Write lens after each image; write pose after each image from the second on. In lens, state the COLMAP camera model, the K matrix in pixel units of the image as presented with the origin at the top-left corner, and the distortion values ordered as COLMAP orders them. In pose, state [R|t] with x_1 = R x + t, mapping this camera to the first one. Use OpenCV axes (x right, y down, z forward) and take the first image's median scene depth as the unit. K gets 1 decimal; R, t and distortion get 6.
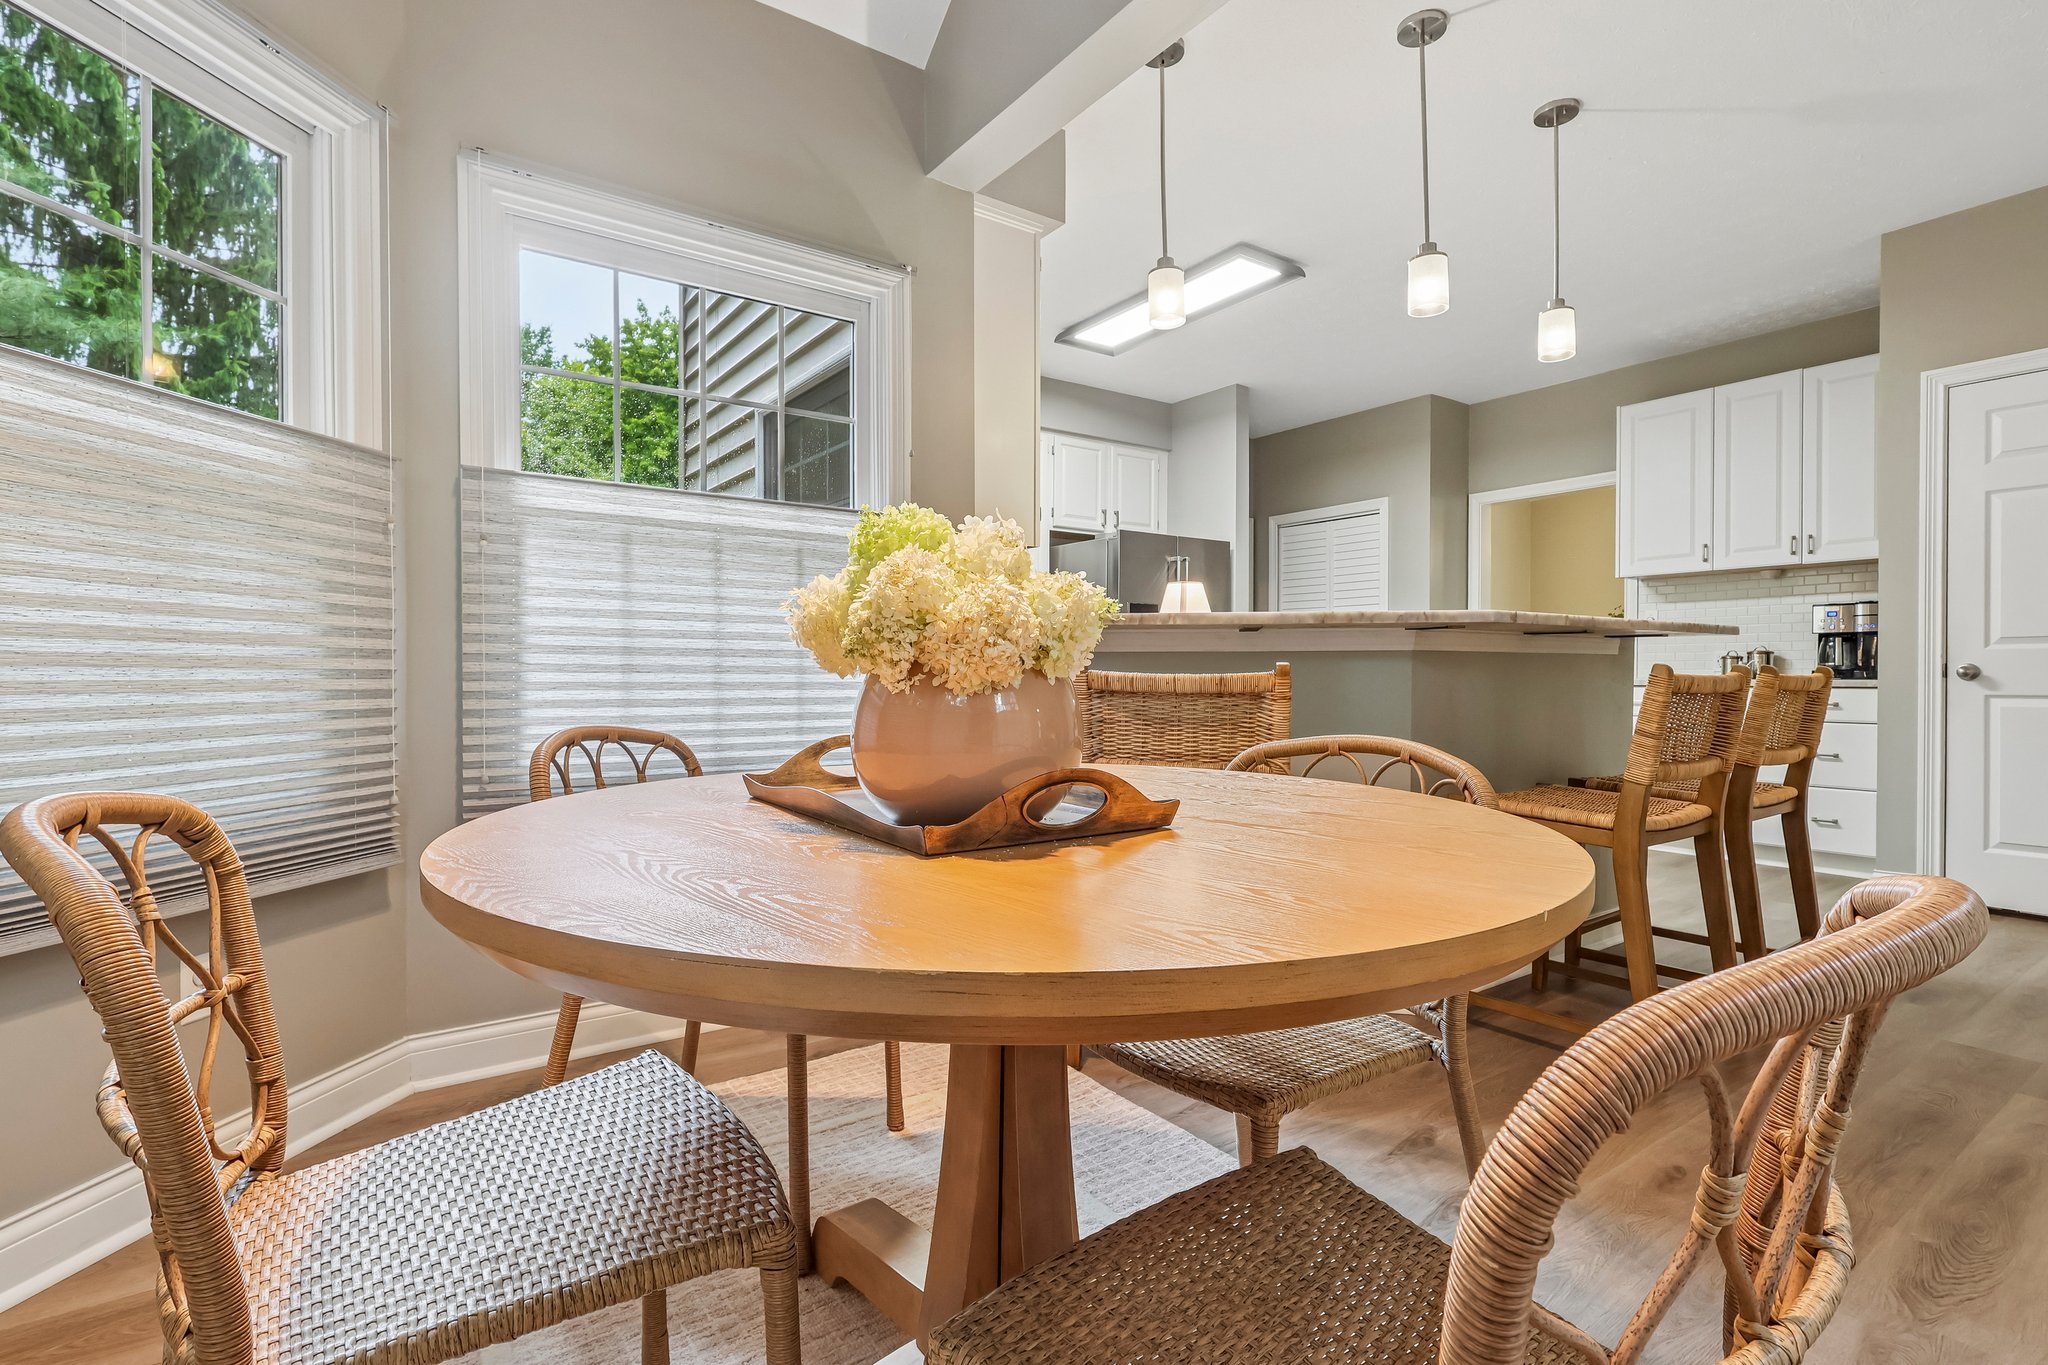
lens RADIAL K [[956.0, 0, 1024.0], [0, 956.0, 682.5], [0, 0, 1]] dist [0.000926, 0.000313]
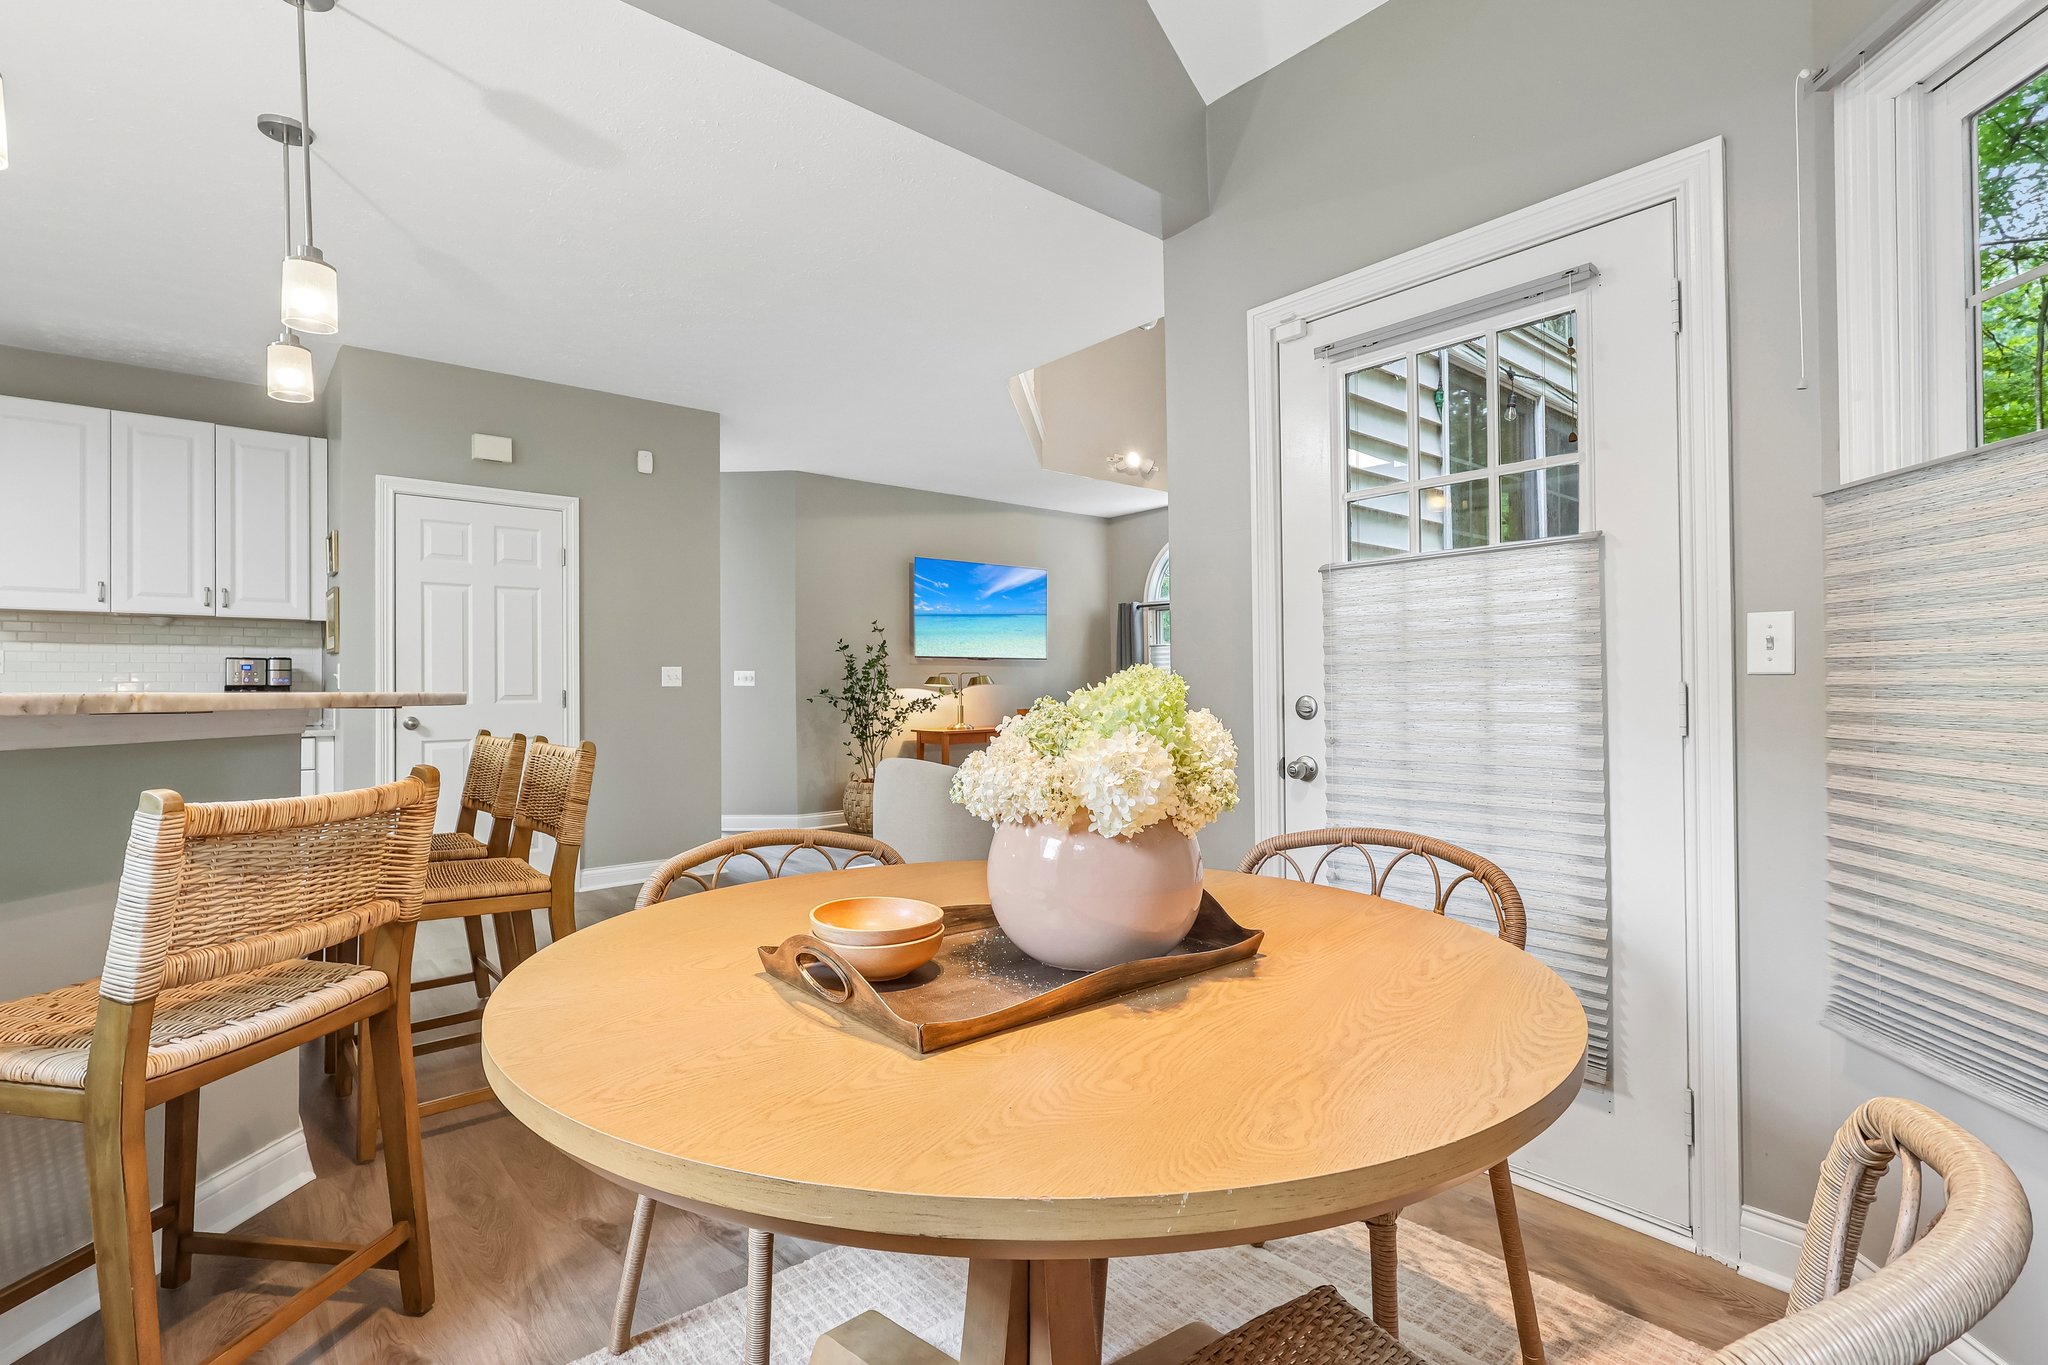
lens RADIAL K [[950.1, 0, 1011.9], [0, 950.1, 674.8], [0, 0, 1]] dist [-0.000601, 0.000564]
pose [[-0.097970, 0.014472, 0.995084, -0.337141], [0.016504, 0.999780, -0.012915, -0.045920], [-0.995052, 0.015158, -0.098188, 0.341512]]
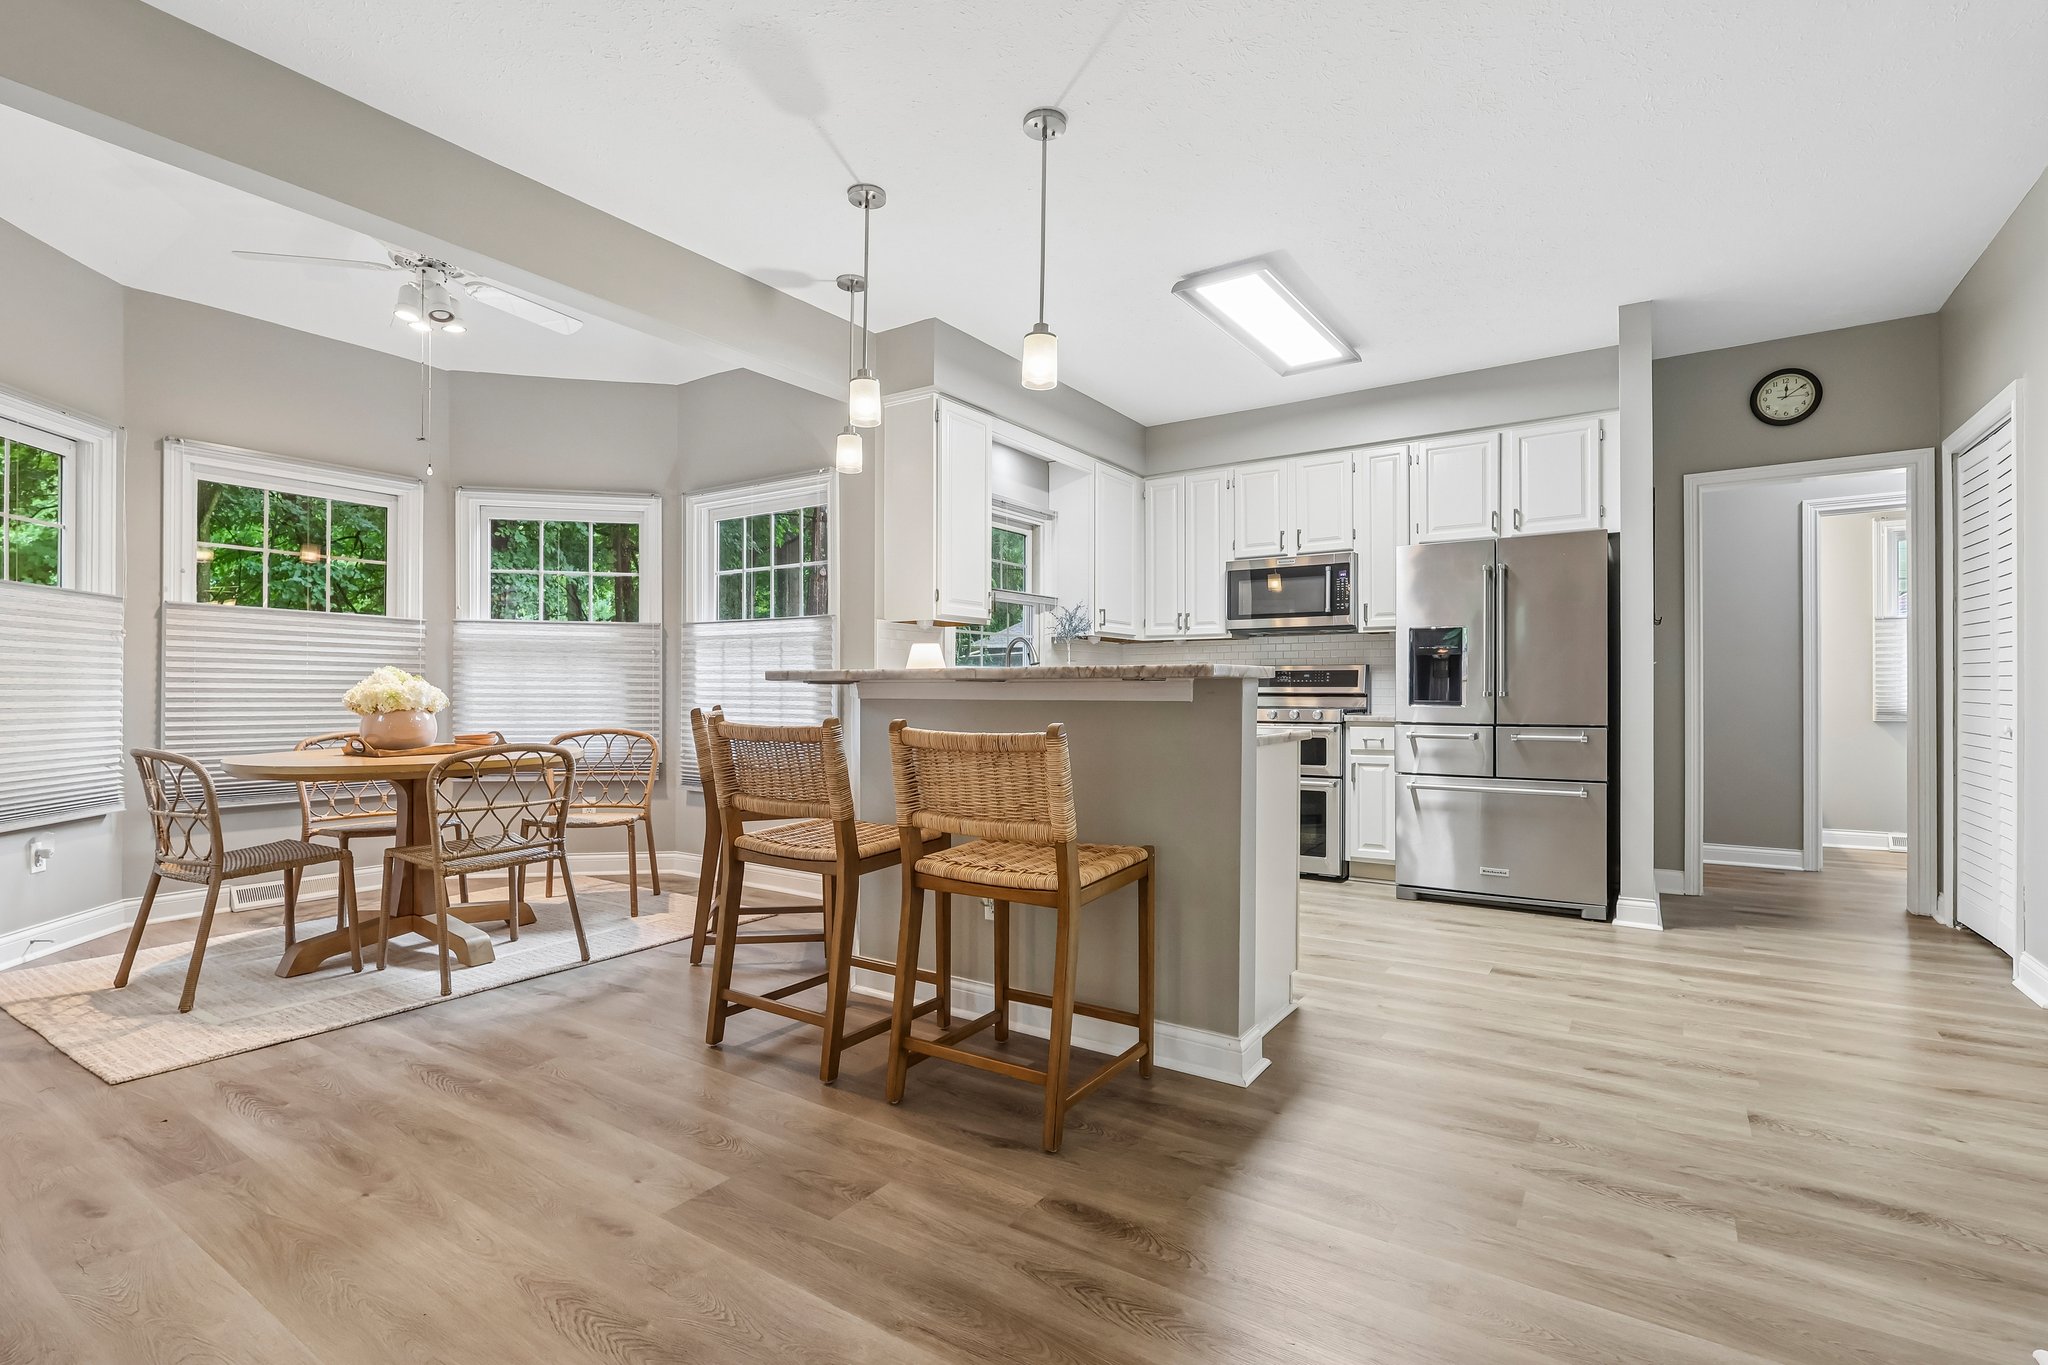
lens RADIAL K [[956.0, 0, 1024.0], [0, 956.0, 682.5], [0, 0, 1]] dist [0.000926, 0.000313]
pose [[0.370005, -0.009000, -0.928986, 1.181991], [-0.010460, 0.999849, -0.013852, -0.027873], [0.928971, 0.014843, 0.369855, 0.528462]]
